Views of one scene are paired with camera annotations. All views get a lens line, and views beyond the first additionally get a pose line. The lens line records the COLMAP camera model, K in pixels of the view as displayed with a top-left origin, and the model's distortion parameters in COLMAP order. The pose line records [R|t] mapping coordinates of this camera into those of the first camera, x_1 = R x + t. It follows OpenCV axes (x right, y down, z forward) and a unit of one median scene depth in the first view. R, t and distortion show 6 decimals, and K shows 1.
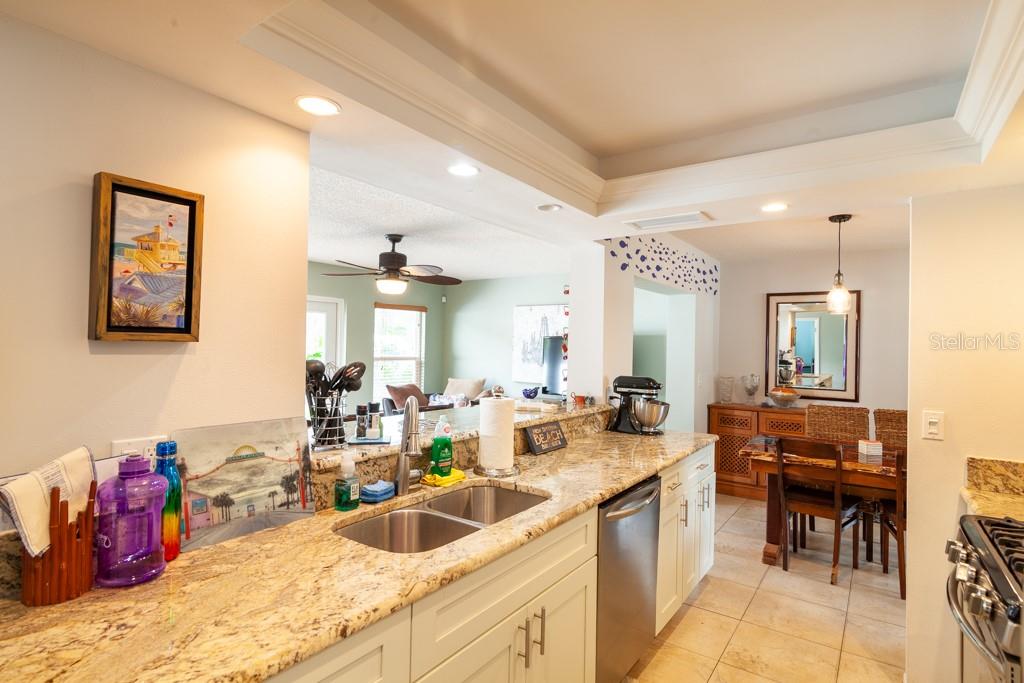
lens RADIAL K [[524.8, 0, 518.3], [0, 524.8, 340.5], [0, 0, 1]] dist [-0.002318, 0.000264]
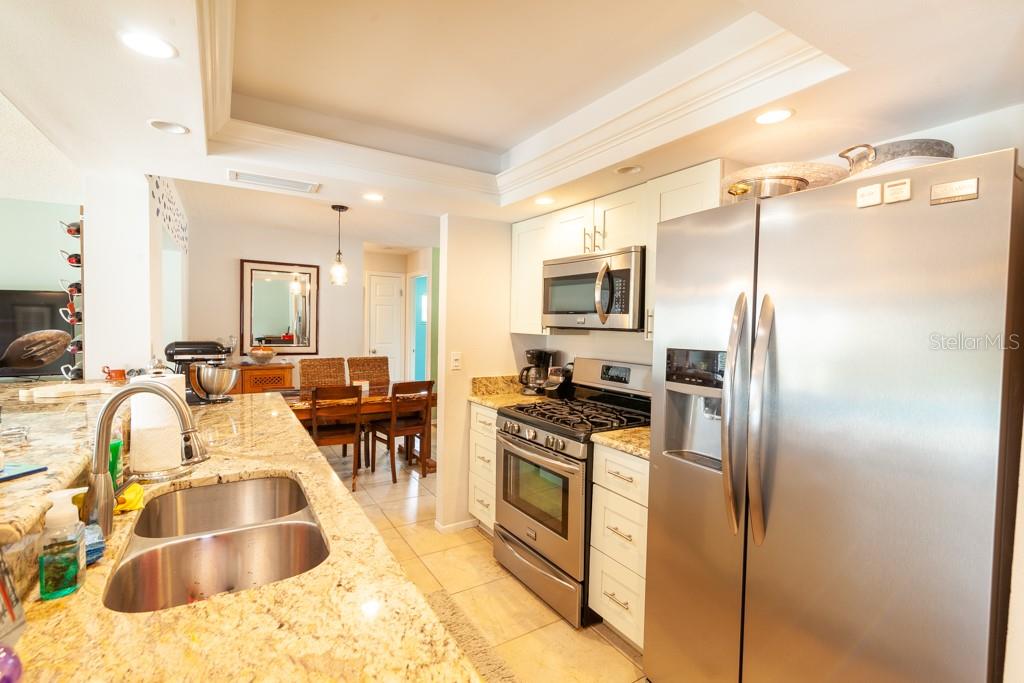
lens RADIAL K [[468.4, 0, 513.9], [0, 468.4, 342.8], [0, 0, 1]] dist [0.001905, -0.000724]
pose [[0.385082, -0.051319, 0.921454, -0.274070], [-0.024429, 0.997536, 0.065766, 0.004162], [-0.922559, -0.047836, 0.382880, 0.171490]]
